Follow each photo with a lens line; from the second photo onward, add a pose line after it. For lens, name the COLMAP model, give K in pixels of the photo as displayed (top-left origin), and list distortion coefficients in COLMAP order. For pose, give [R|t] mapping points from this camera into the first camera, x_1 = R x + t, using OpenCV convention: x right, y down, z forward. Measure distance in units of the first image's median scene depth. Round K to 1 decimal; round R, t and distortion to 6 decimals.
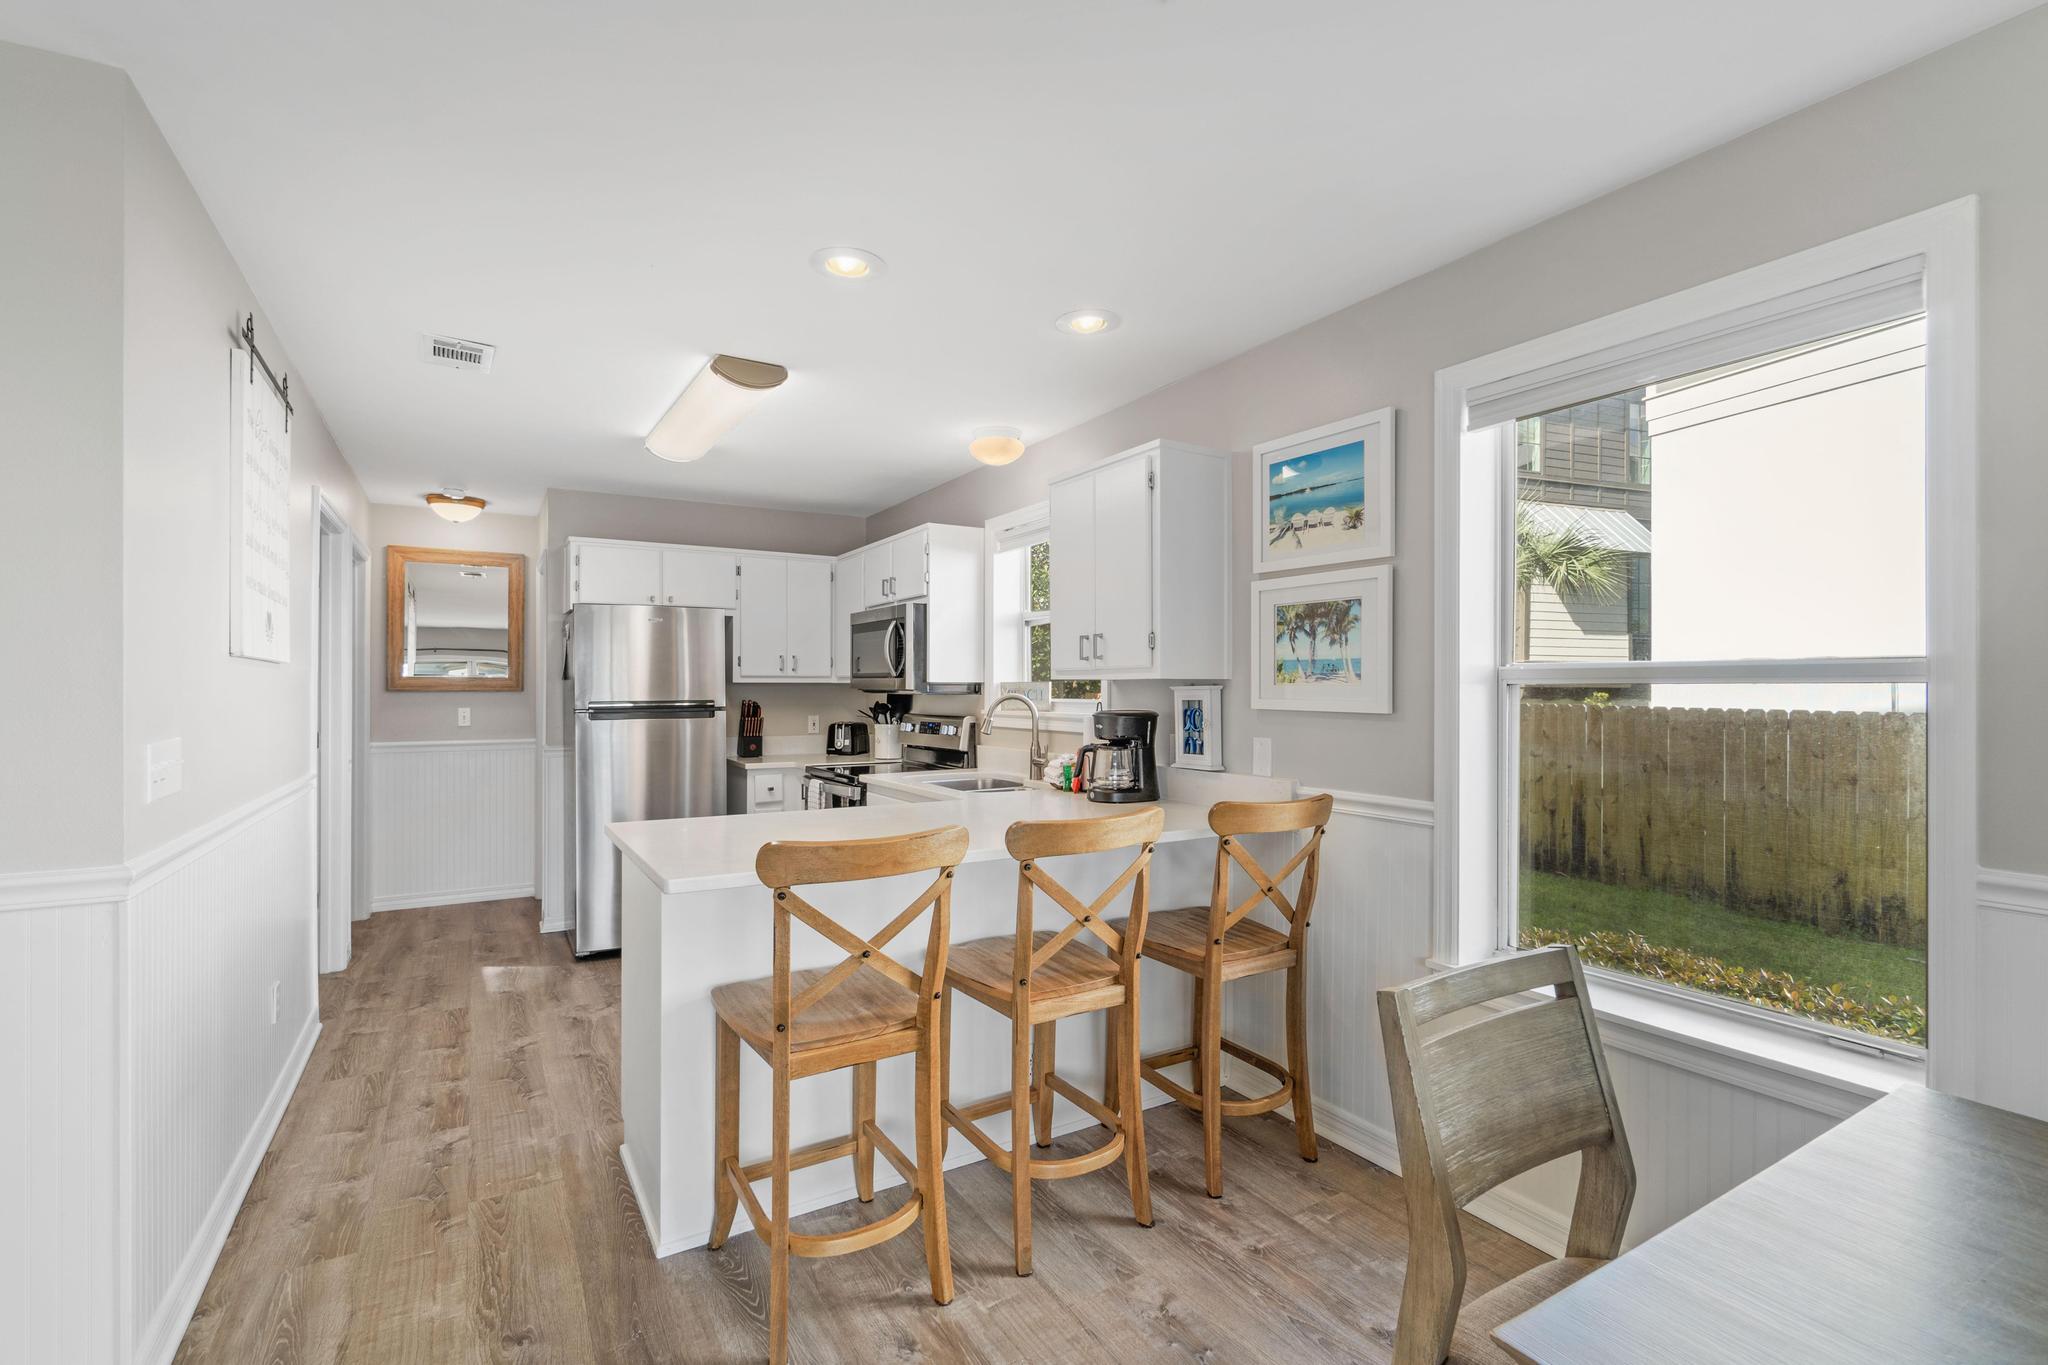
lens RADIAL K [[895.8, 0, 1029.6], [0, 895.8, 692.9], [0, 0, 1]] dist [-0.003792, 0.001872]
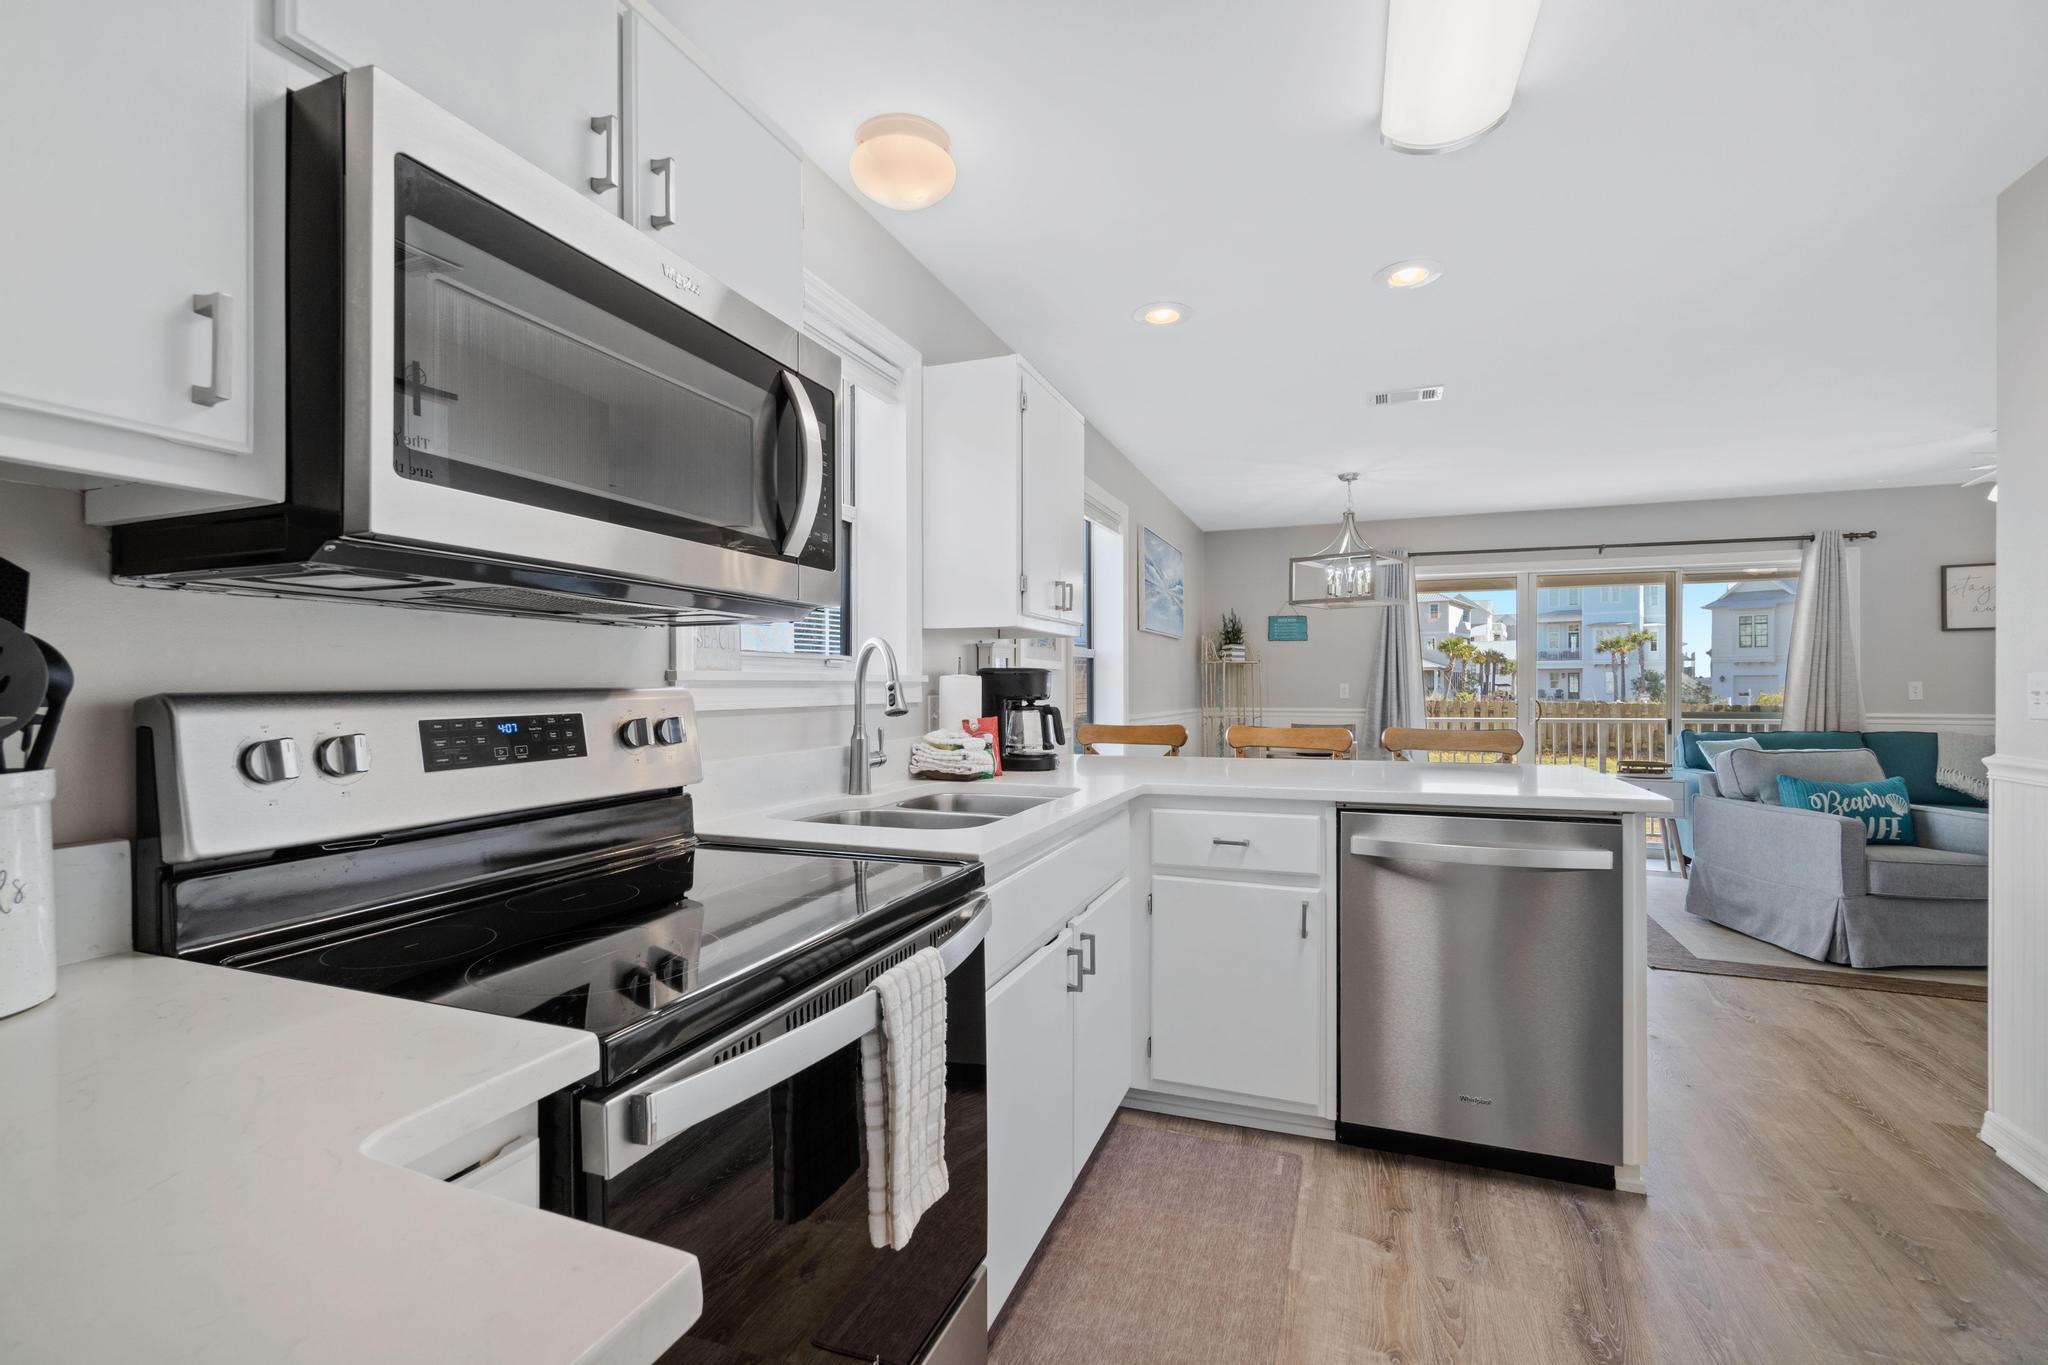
lens RADIAL K [[895.8, 0, 1009.5], [0, 895.8, 690.6], [0, 0, 1]] dist [-0.003792, 0.001872]
pose [[-0.594610, -0.003736, 0.804005, -0.537513], [0.005884, 0.999942, 0.008998, 0.030466], [-0.803992, 0.010081, -0.594554, 1.369553]]
